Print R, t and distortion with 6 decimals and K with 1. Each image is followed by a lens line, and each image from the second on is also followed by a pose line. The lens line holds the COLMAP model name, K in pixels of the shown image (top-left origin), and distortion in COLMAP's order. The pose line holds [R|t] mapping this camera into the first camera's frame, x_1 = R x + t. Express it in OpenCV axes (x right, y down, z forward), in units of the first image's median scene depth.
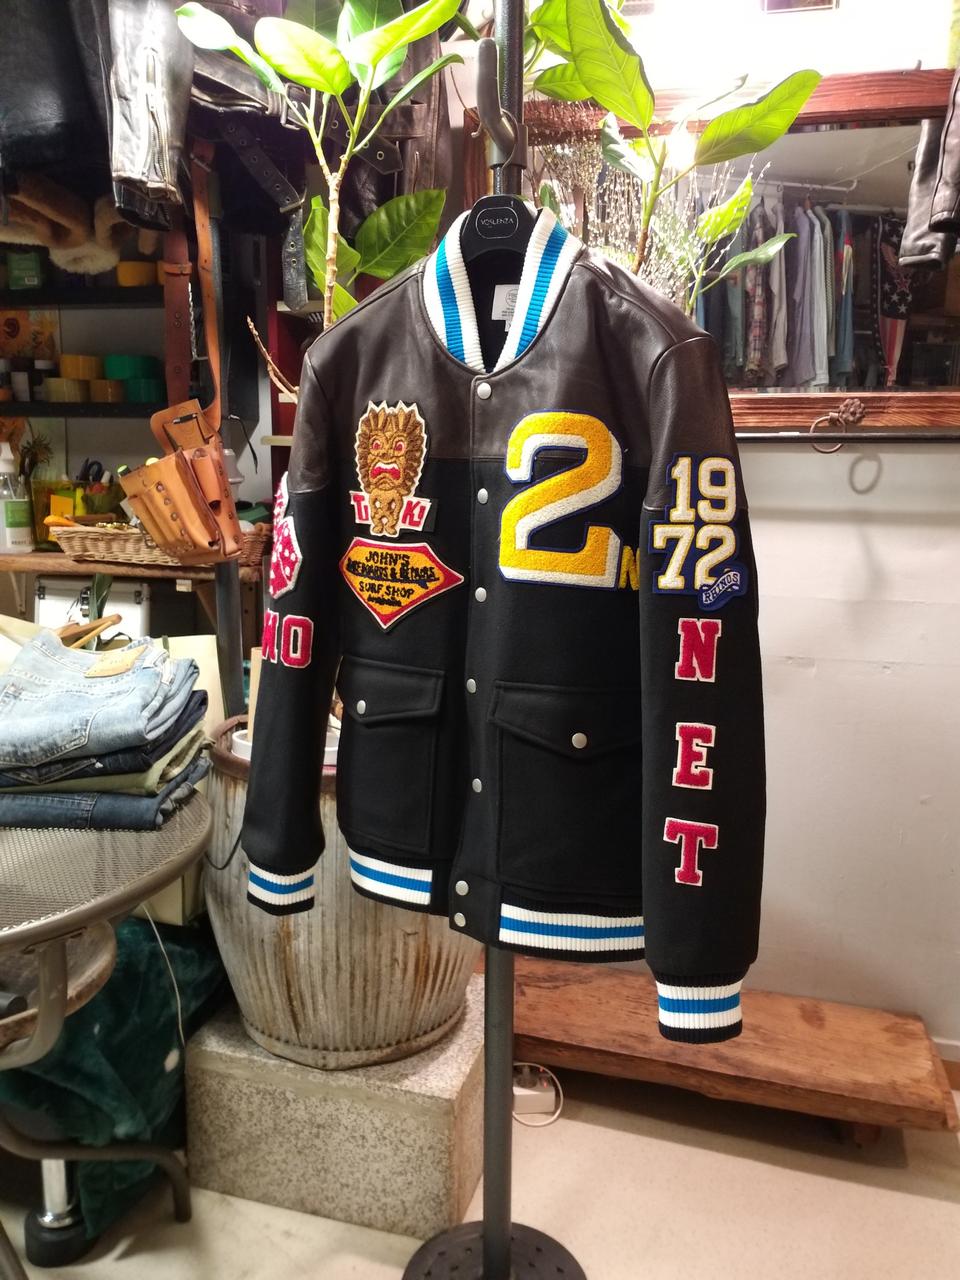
lens RADIAL K [[982.2, 0, 499.2], [0, 982.2, 634.9], [0, 0, 1]] dist [-0.008638, 0.004824]
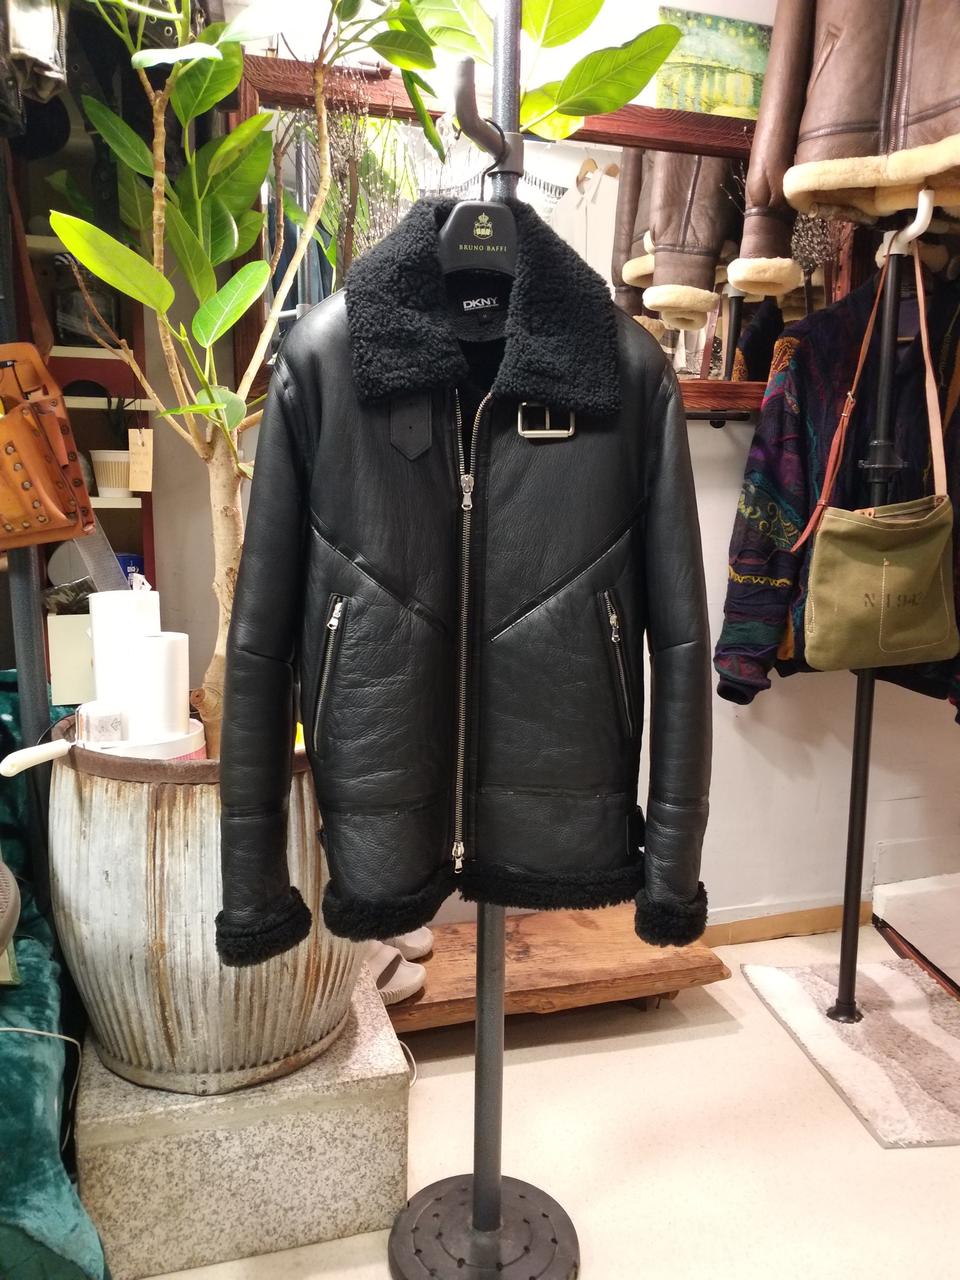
lens RADIAL K [[988.0, 0, 479.6], [0, 988.0, 634.8], [0, 0, 1]] dist [0.079070, -0.134154]
pose [[0.839244, -0.092347, 0.535855, -0.459176], [0.093237, 0.995317, 0.025503, 0.017061], [-0.535701, 0.028558, 0.843924, 0.095949]]
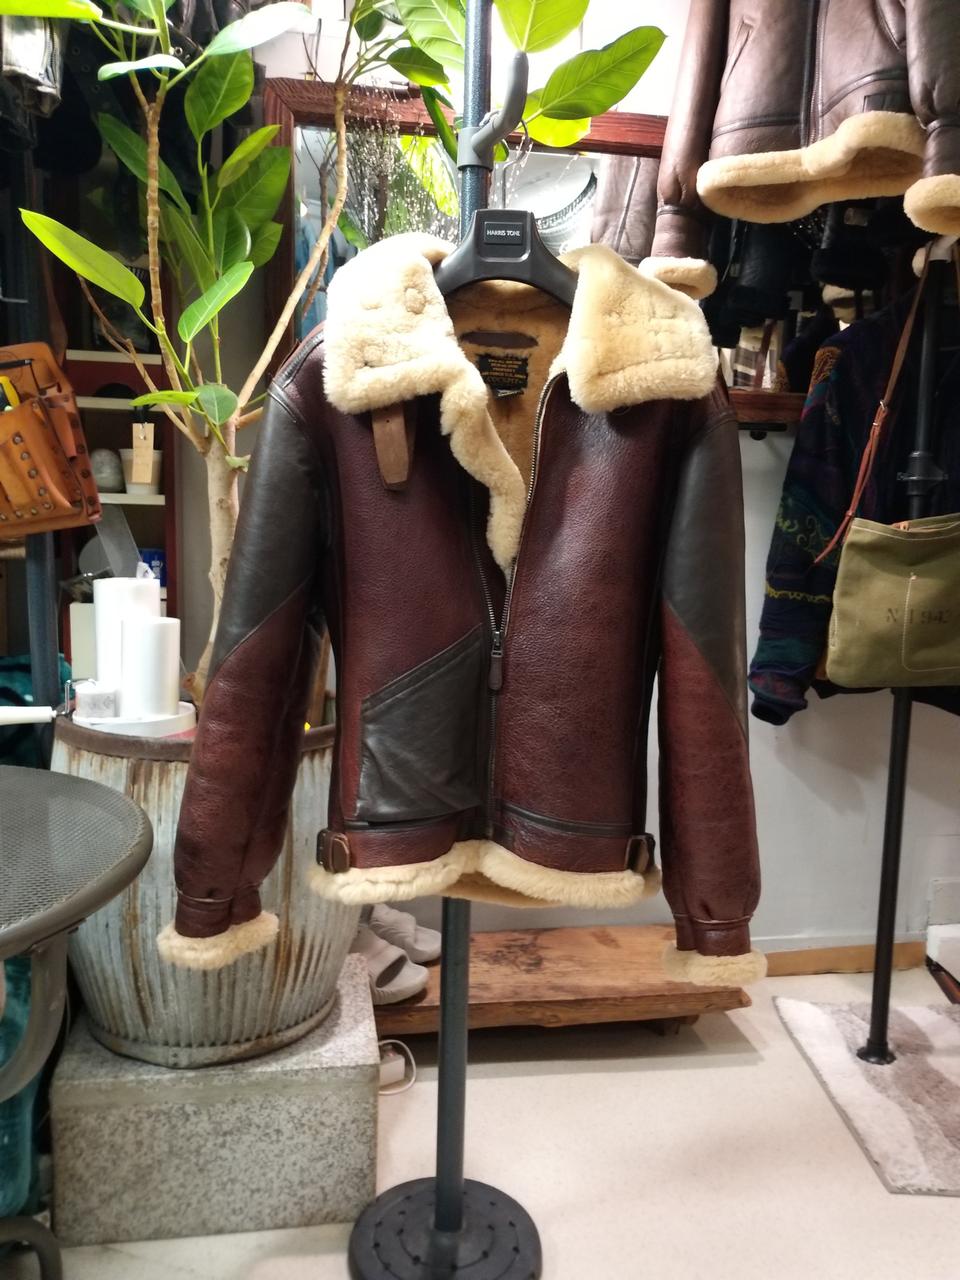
lens RADIAL K [[993.3, 0, 483.4], [0, 993.3, 634.7], [0, 0, 1]] dist [0.069913, -0.126095]
pose [[0.898635, -0.047793, 0.436085, -0.352511], [0.061354, 0.997970, -0.017057, 0.062695], [-0.434385, 0.042084, 0.899744, 0.024613]]
